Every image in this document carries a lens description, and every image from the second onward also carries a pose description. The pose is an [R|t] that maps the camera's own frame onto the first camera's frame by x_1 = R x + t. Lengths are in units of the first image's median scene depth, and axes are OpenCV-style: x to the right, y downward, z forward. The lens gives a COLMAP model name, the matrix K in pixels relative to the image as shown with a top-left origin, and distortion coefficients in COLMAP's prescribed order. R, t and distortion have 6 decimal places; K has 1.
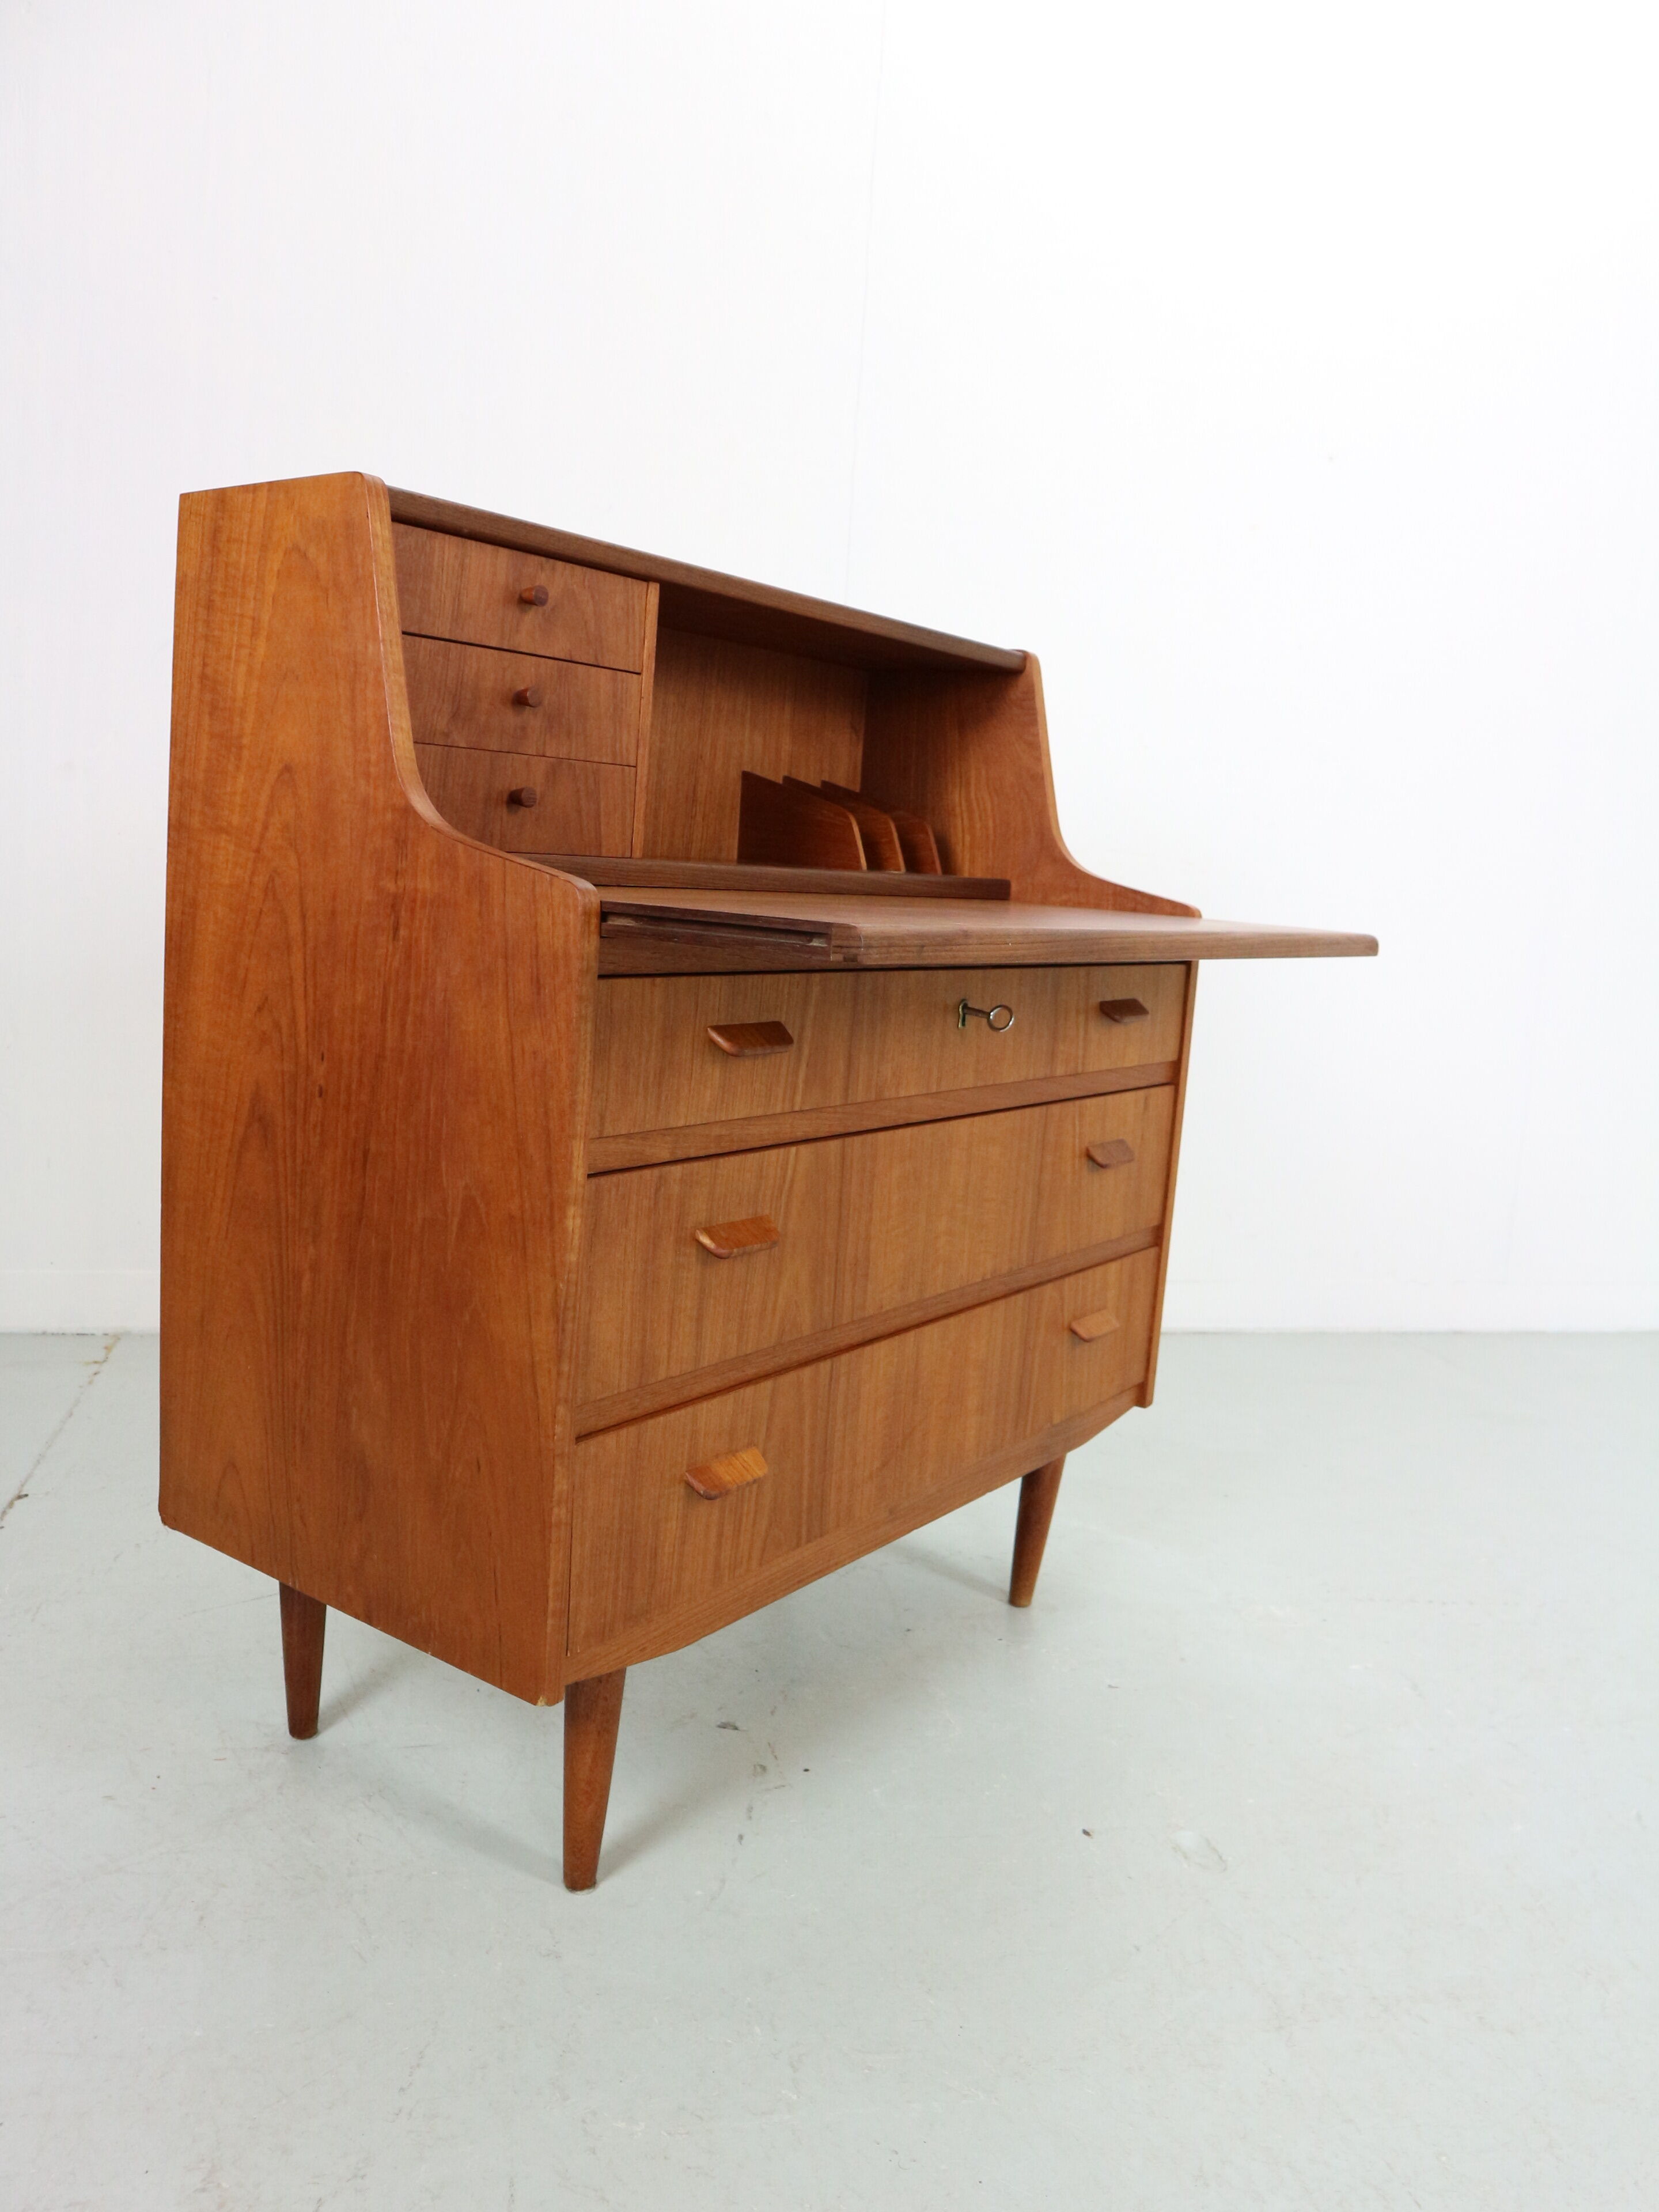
lens RADIAL K [[1725.3, 0, 839.5], [0, 1725.3, 1114.9], [0, 0, 1]] dist [-0.136223, 0.098392]
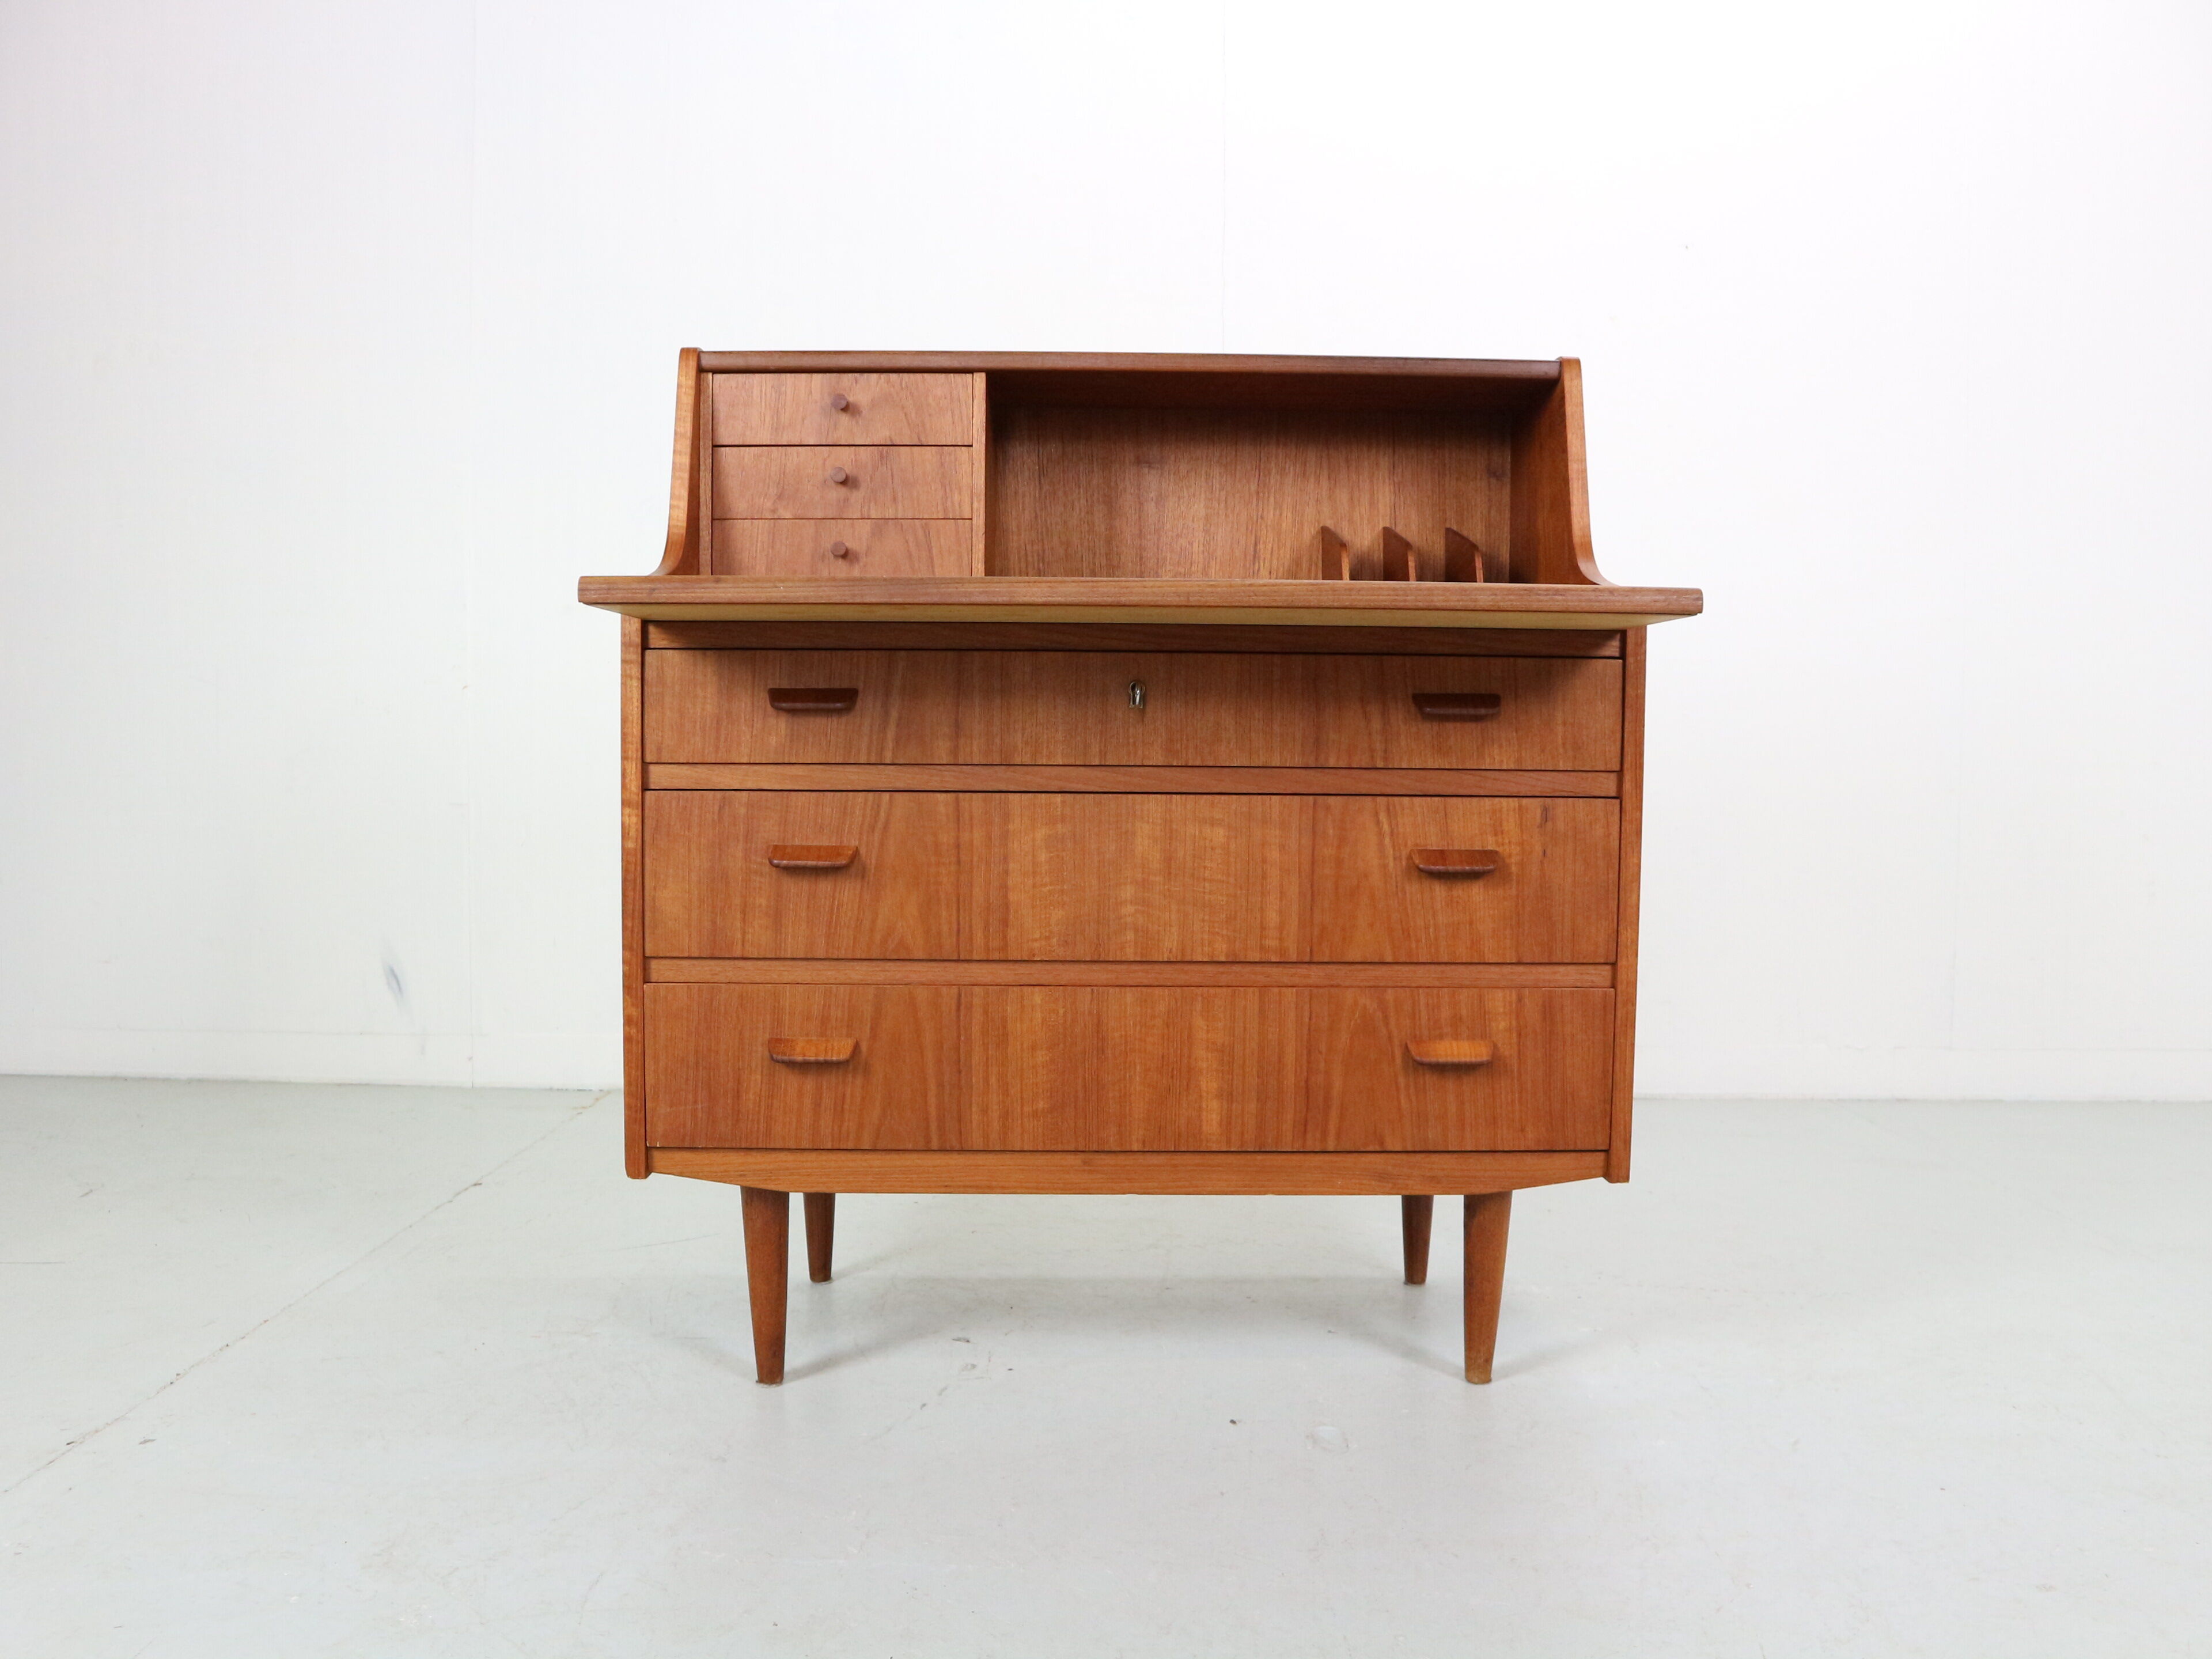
lens RADIAL K [[1725.3, 0, 1093.1], [0, 1725.3, 841.1], [0, 0, 1]] dist [-0.136223, 0.098392]
pose [[0.587132, -0.016576, -0.809321, 1.030210], [-0.088959, 0.992414, -0.084862, 0.140547], [0.804588, 0.121822, 0.581203, 0.406033]]
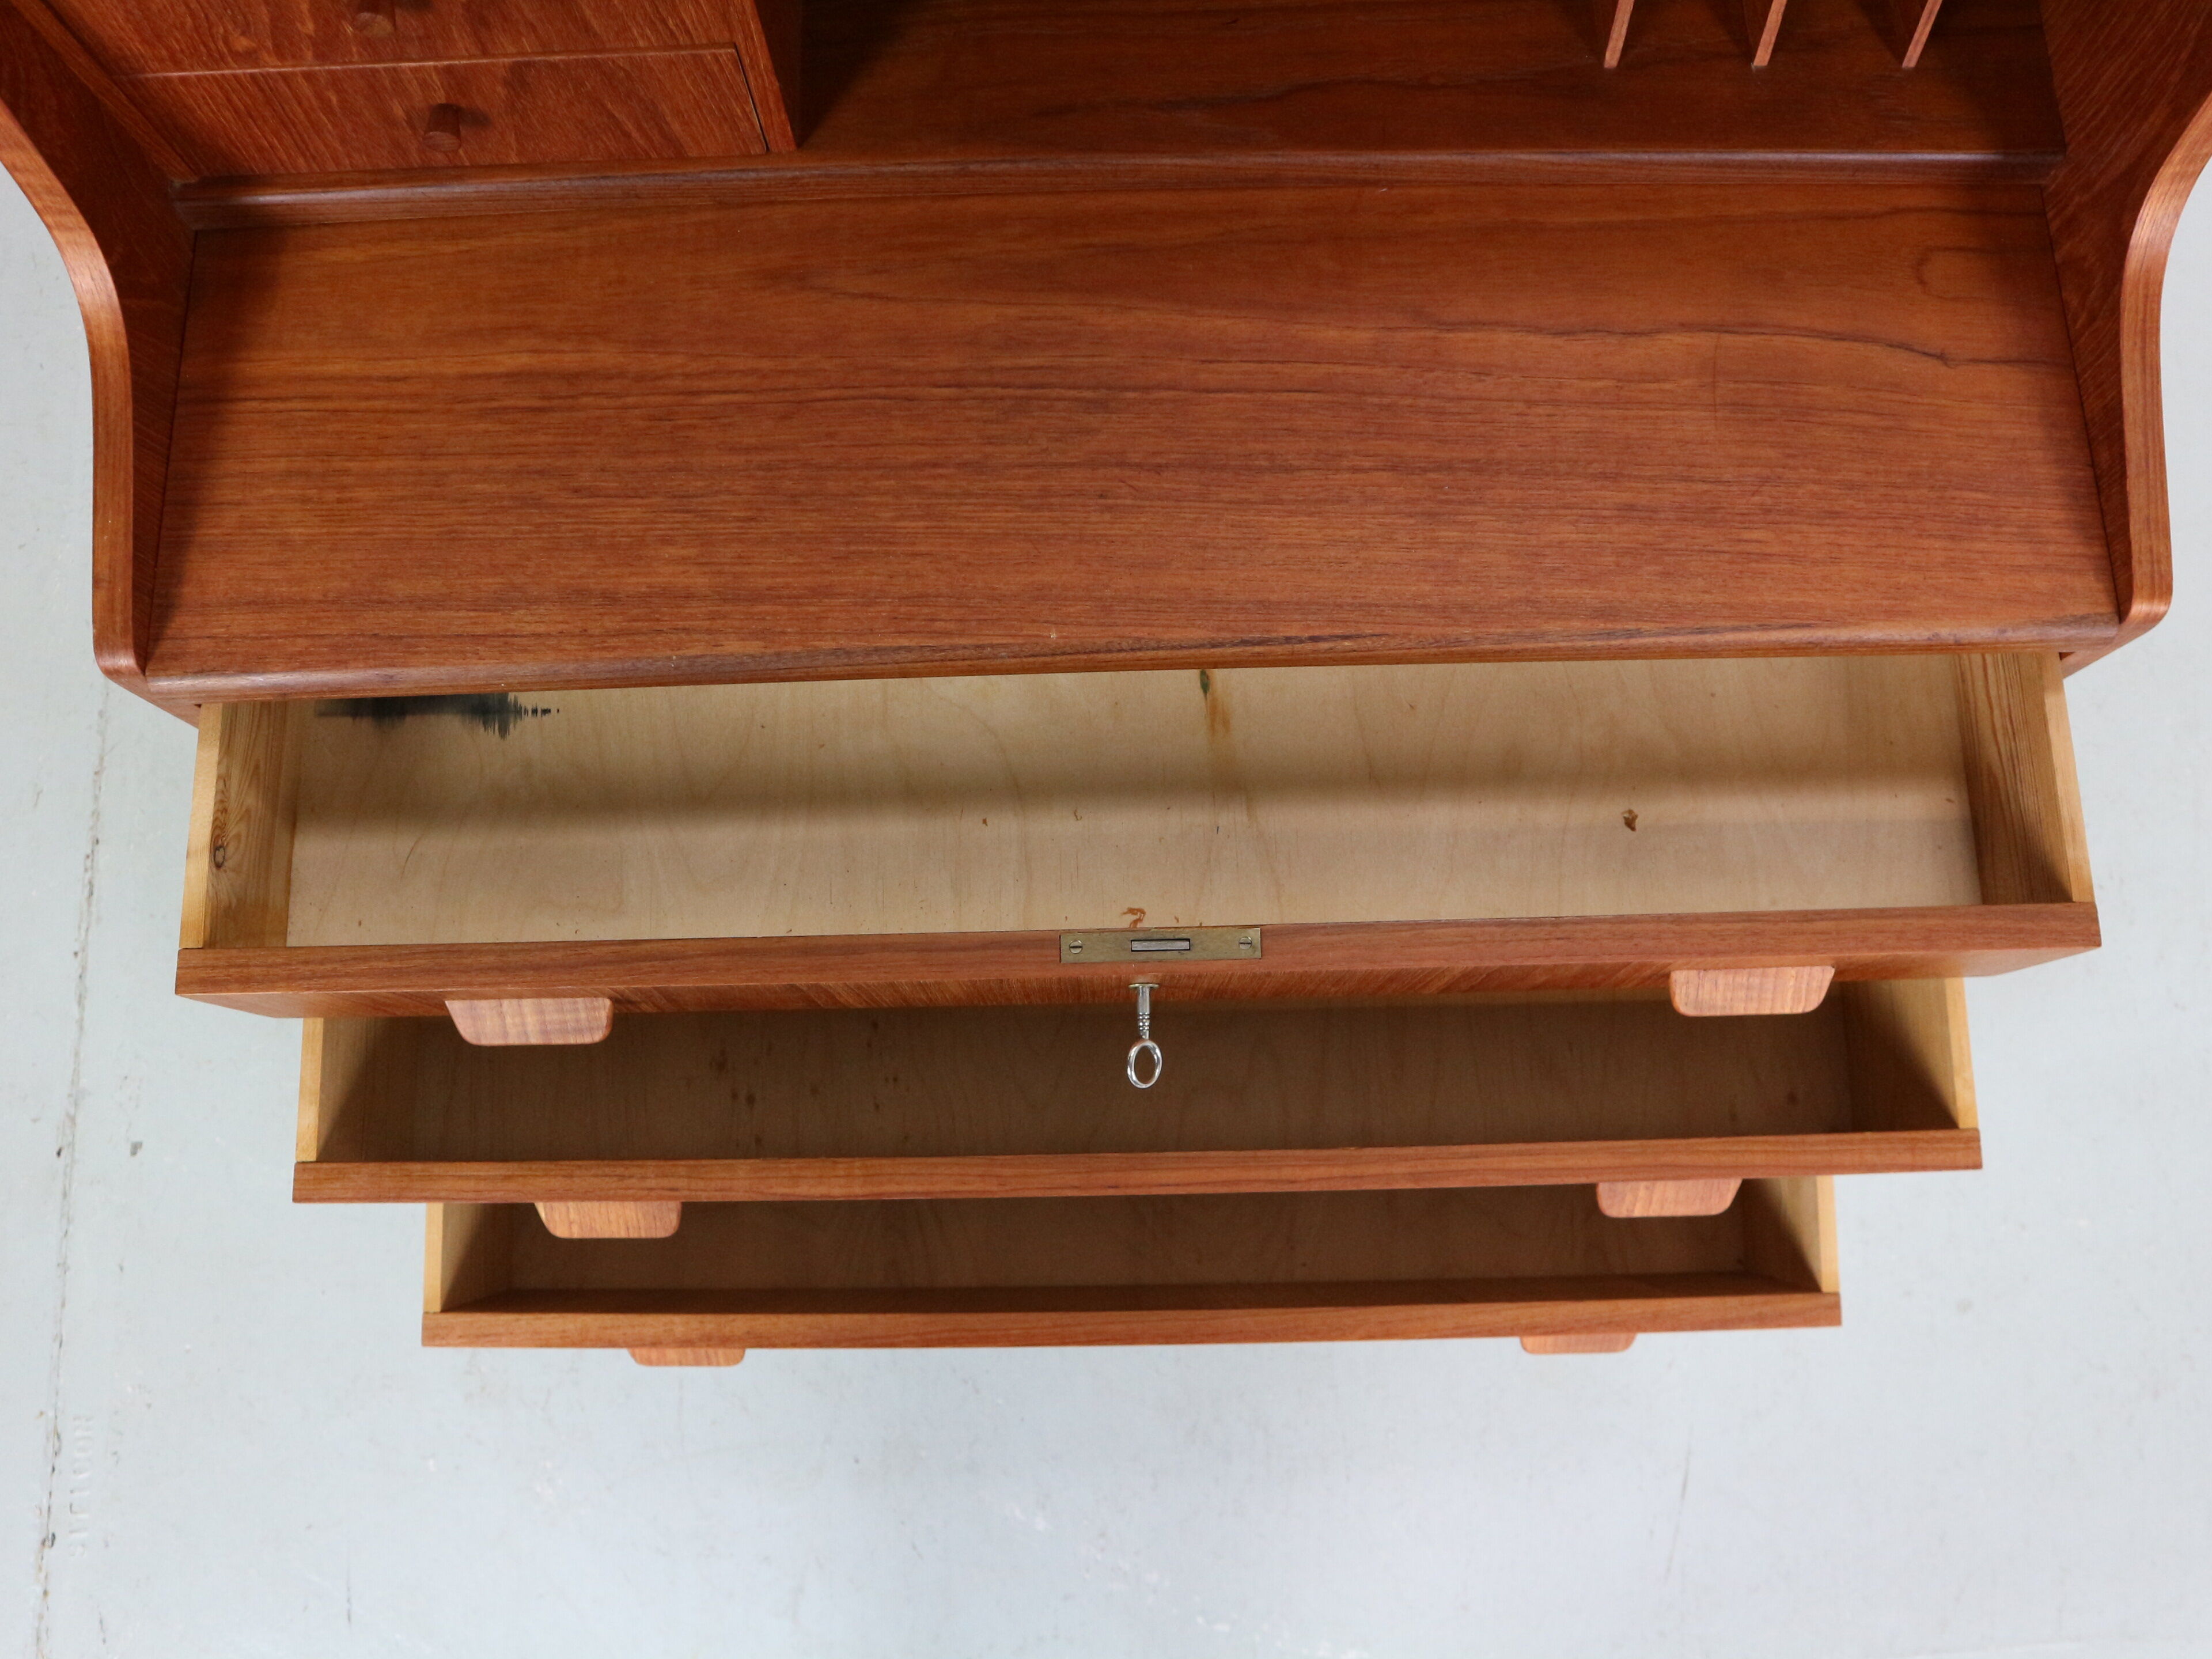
lens RADIAL K [[1725.3, 0, 1096.3], [0, 1725.3, 868.5], [0, 0, 1]] dist [-0.136223, 0.098392]
pose [[0.601984, 0.763380, -0.234235, 0.271872], [-0.072419, 0.344325, 0.936053, -0.646188], [0.795217, -0.546527, 0.262561, 0.897398]]
